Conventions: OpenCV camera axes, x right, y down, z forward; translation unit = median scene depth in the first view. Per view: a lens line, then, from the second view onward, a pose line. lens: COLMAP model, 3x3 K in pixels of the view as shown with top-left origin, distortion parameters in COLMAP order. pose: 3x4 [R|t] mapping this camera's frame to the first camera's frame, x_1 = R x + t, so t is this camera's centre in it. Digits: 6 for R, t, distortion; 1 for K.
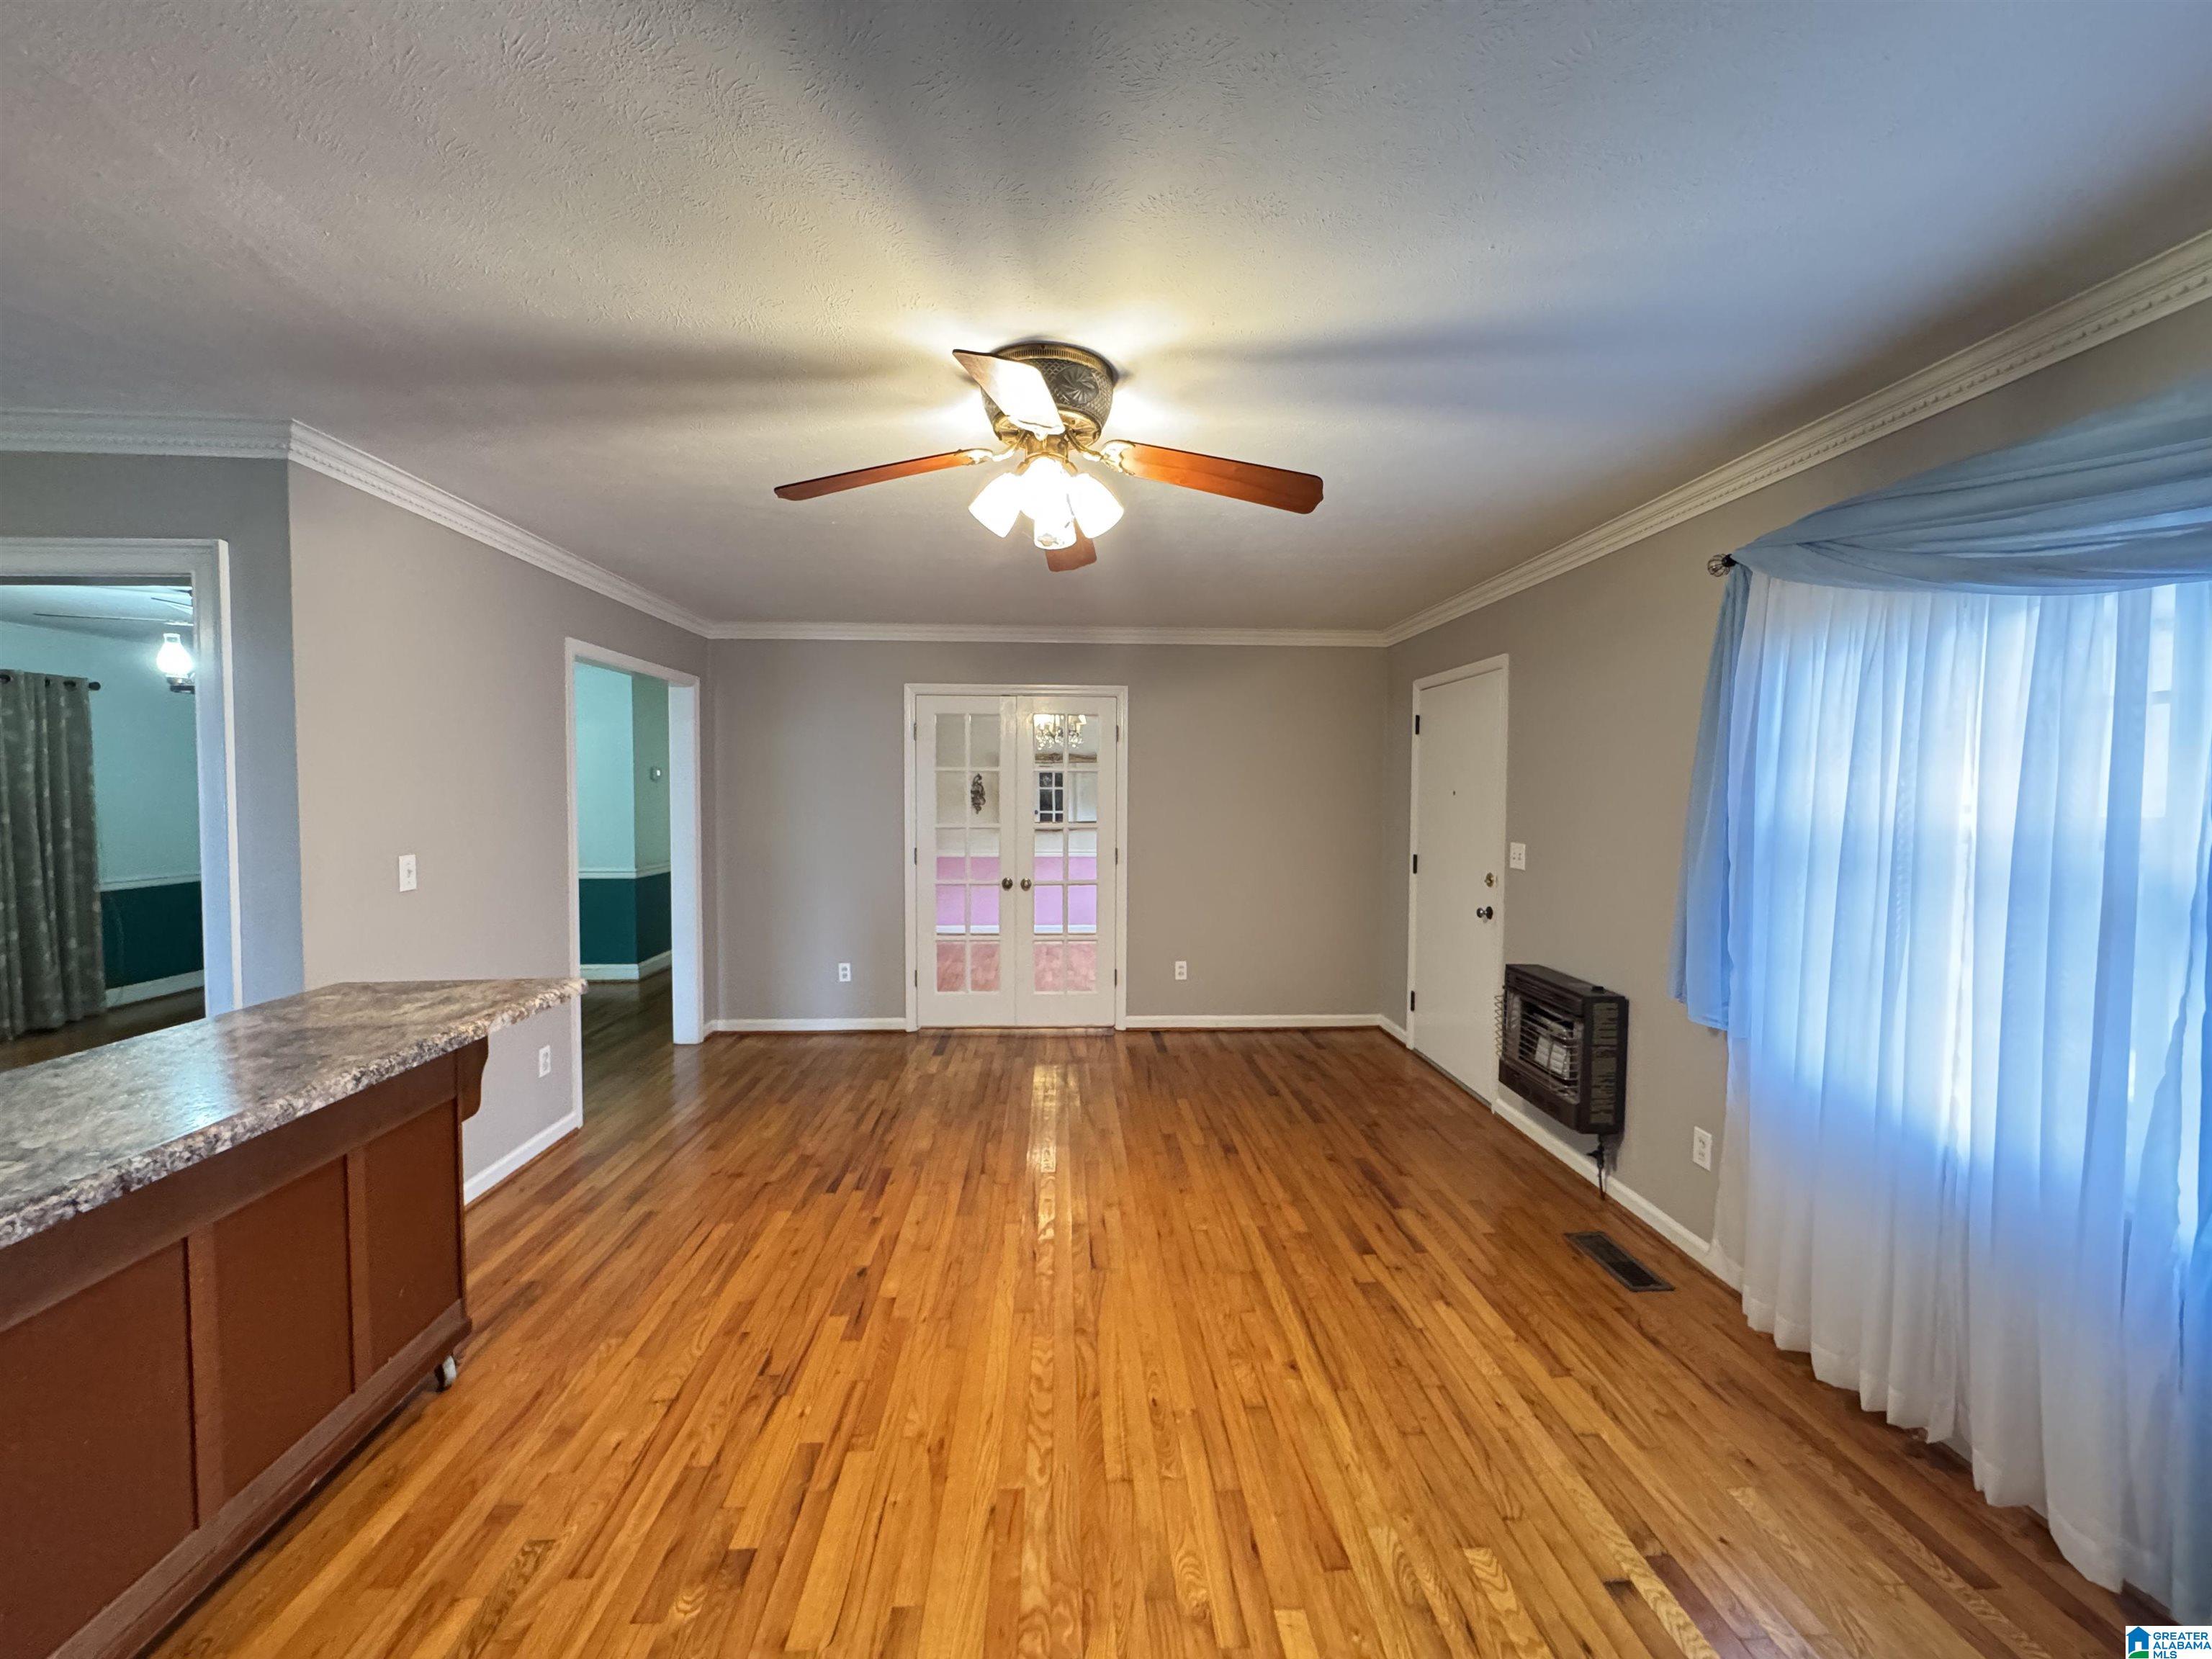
lens RADIAL K [[880.6, 0, 1106.0], [0, 880.6, 827.7], [0, 0, 1]] dist [-0.003752, 0.000702]
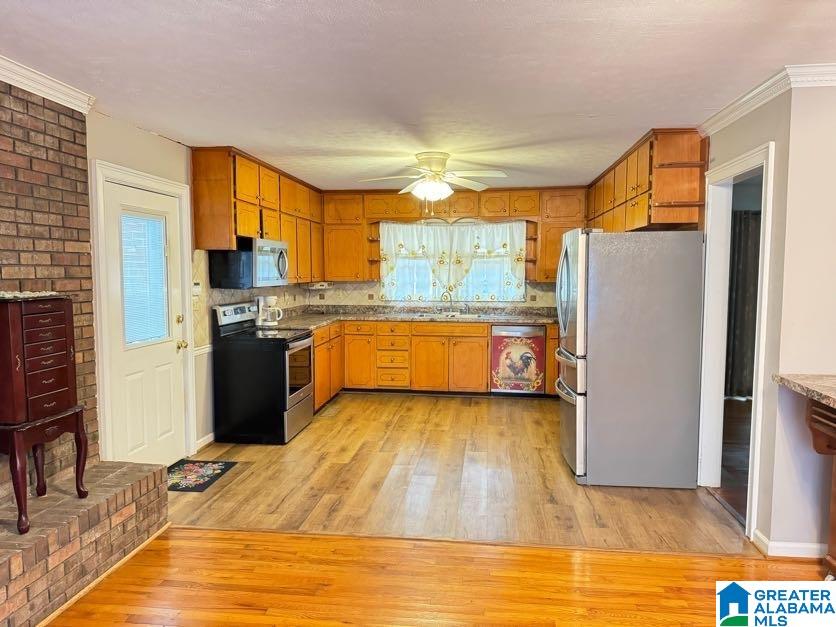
lens RADIAL K [[583.6, 0, 416.0], [0, 583.6, 318.2], [0, 0, 1]] dist [0.046003, -0.051405]
pose [[-0.175443, 0.076024, -0.981550, 0.420210], [-0.041135, 0.995577, 0.084463, -0.018475], [0.983630, 0.055194, -0.171539, 0.479152]]
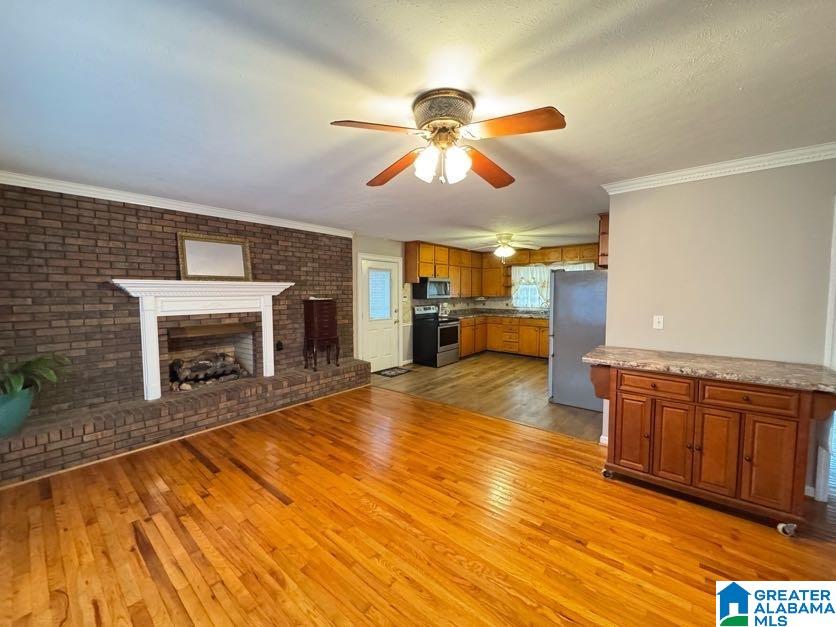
lens RADIAL K [[332.8, 0, 417.5], [0, 332.8, 312.7], [0, 0, 1]] dist [-0.003752, 0.000702]
pose [[-0.681558, 0.043456, -0.730473, 0.544293], [-0.031058, 0.995618, 0.088207, -0.053199], [0.731105, 0.082805, -0.677222, 1.375198]]
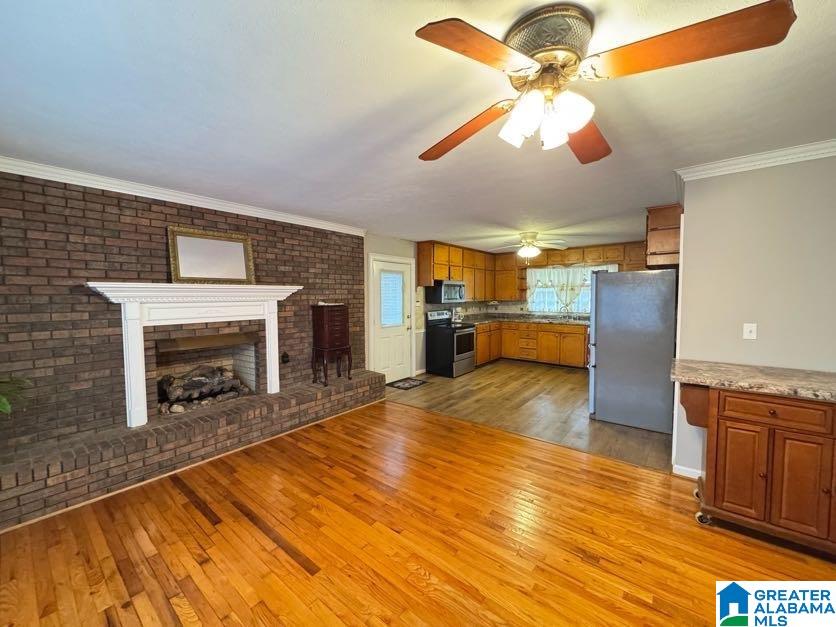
lens RADIAL K [[332.8, 0, 417.5], [0, 332.8, 312.4], [0, 0, 1]] dist [-0.003752, 0.000702]
pose [[-0.665941, 0.037881, -0.745042, 0.493685], [-0.028029, 0.996734, 0.075732, -0.044823], [0.745478, 0.071315, -0.662704, 1.107274]]
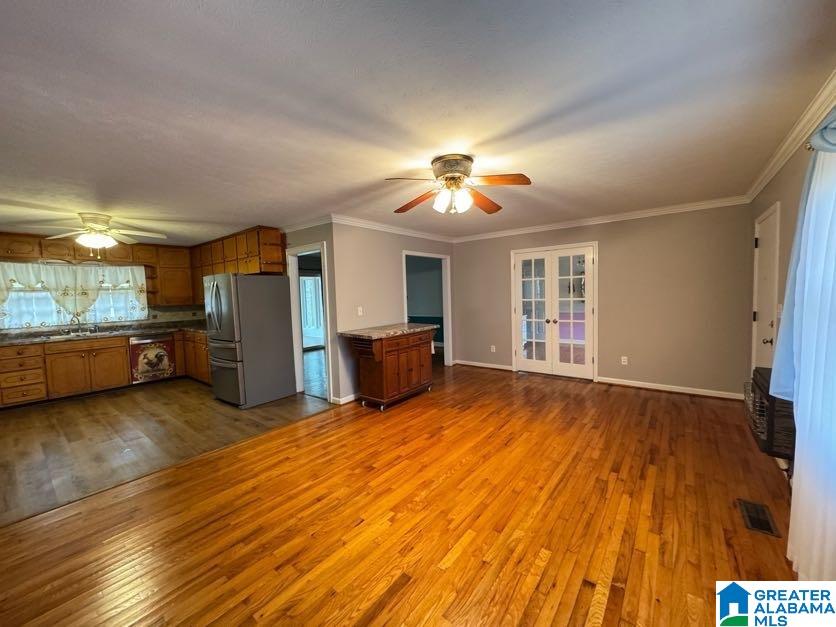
lens RADIAL K [[332.8, 0, 418.4], [0, 332.8, 313.1], [0, 0, 1]] dist [-0.003752, 0.000702]
pose [[0.750947, 0.013876, -0.660216, 0.592465], [0.006112, 0.999590, 0.027961, 0.020064], [0.660334, -0.025033, 0.750555, -0.041356]]
